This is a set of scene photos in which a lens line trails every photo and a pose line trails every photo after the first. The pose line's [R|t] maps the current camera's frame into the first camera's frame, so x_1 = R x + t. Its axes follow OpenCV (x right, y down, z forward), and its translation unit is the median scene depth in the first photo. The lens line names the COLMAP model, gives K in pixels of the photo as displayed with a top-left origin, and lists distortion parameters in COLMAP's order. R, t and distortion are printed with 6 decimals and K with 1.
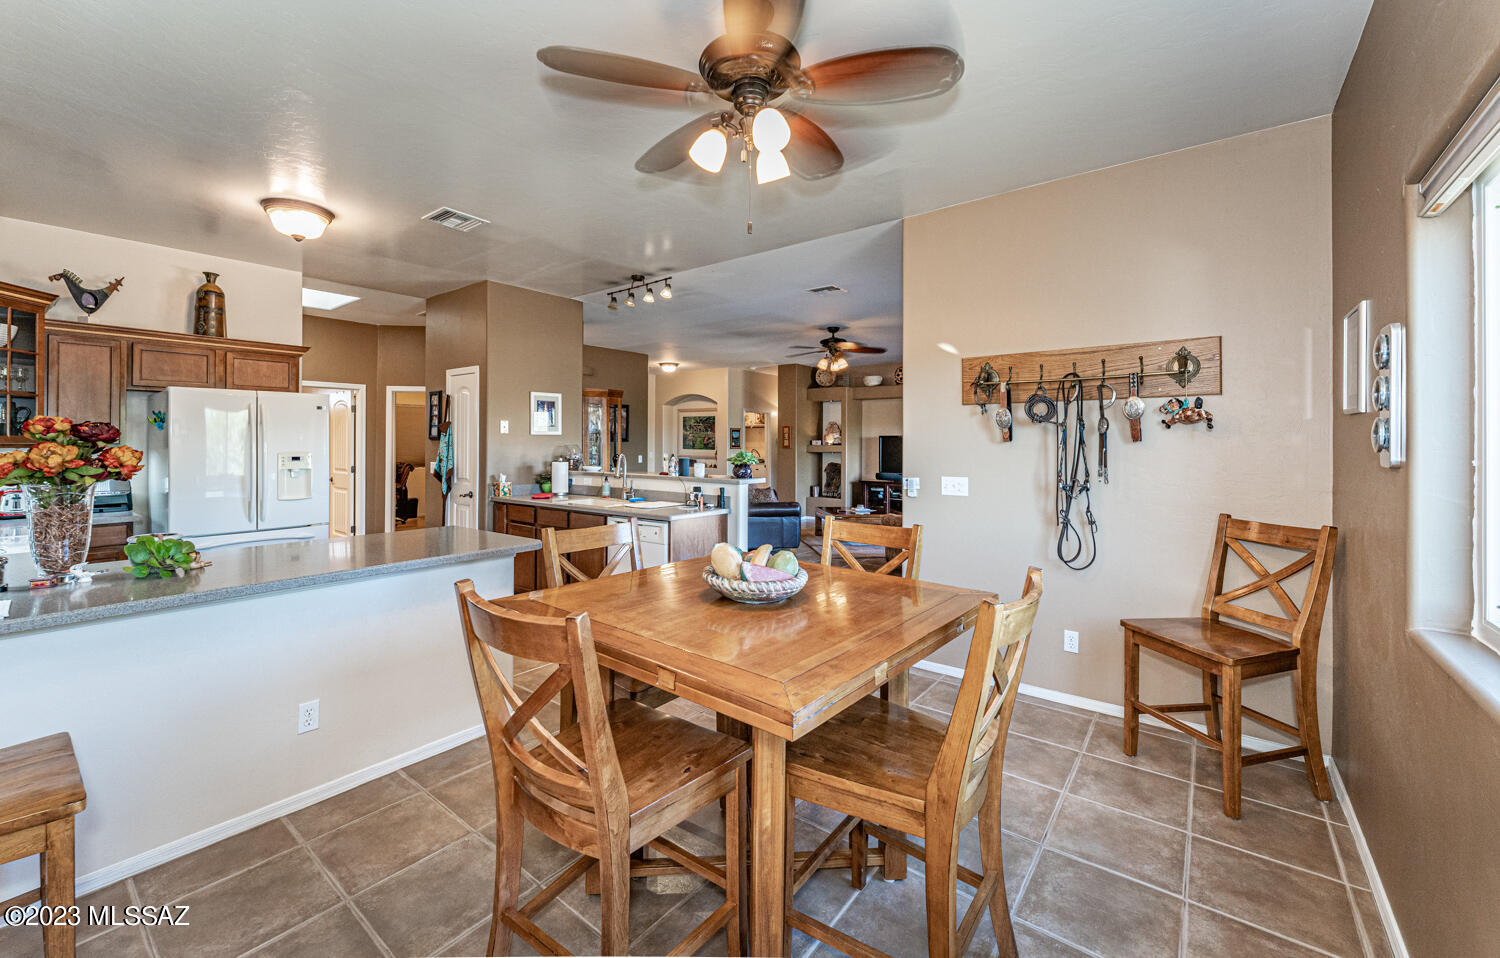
lens RADIAL K [[604.7, 0, 743.0], [0, 604.7, 439.9], [0, 0, 1]] dist [-0.000387, 0.000006]
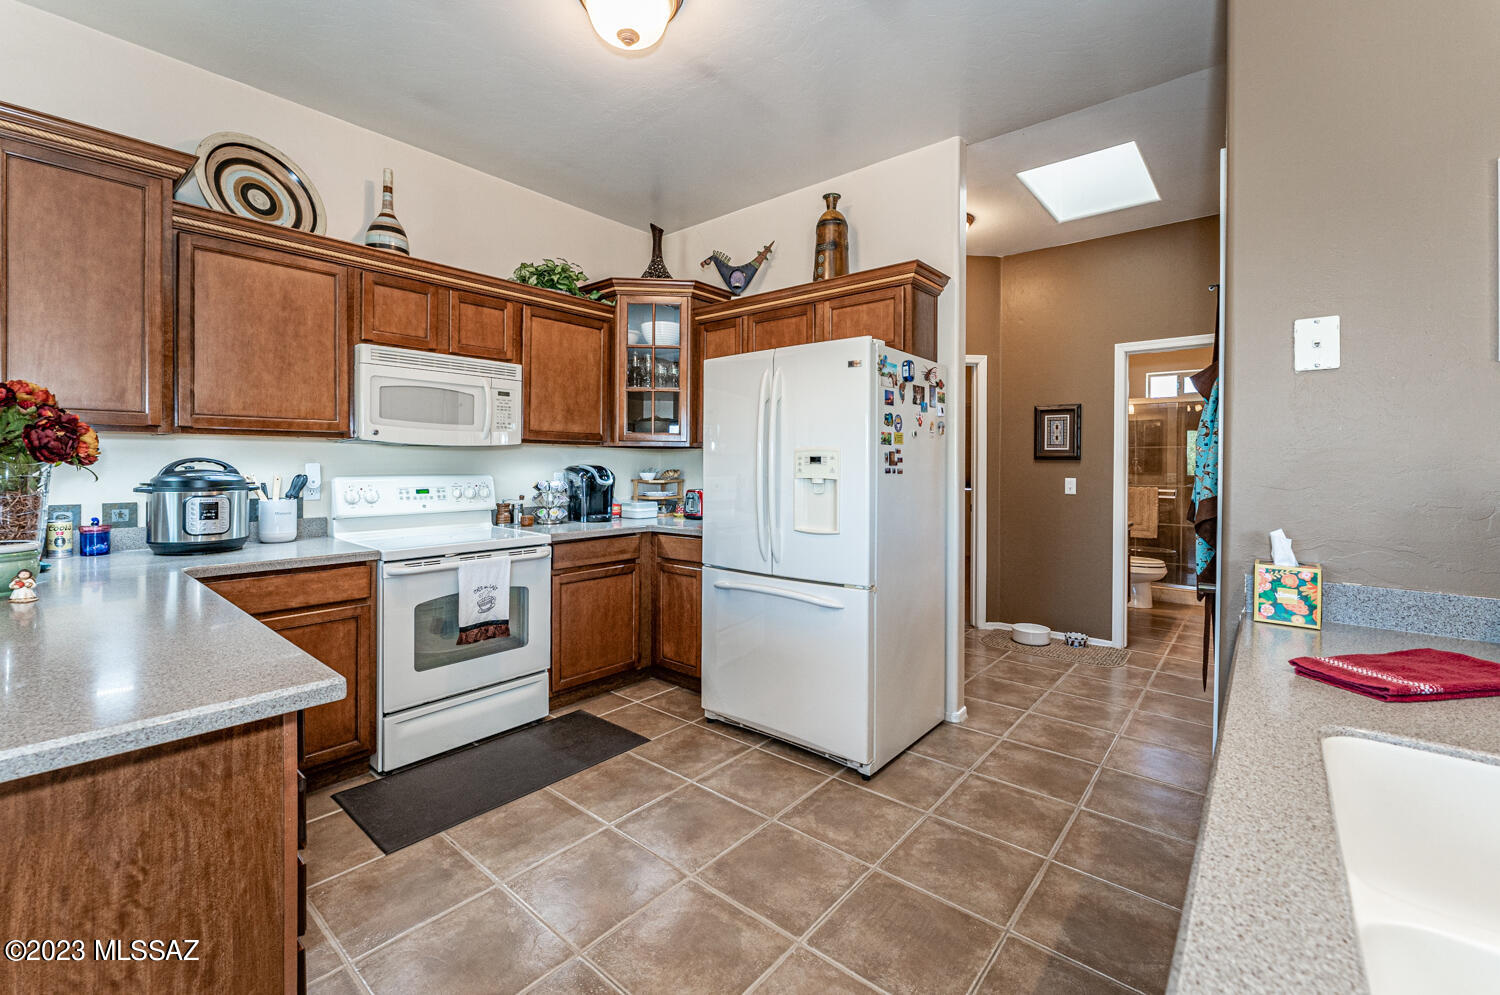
lens RADIAL K [[623.1, 0, 745.9], [0, 623.1, 467.1], [0, 0, 1]] dist [-0.007668, -0.000075]
pose [[-0.037961, 0.006659, -0.999257, -0.159394], [0.002273, 0.999976, 0.006578, 0.032914], [0.999277, -0.002022, -0.037975, 0.940520]]
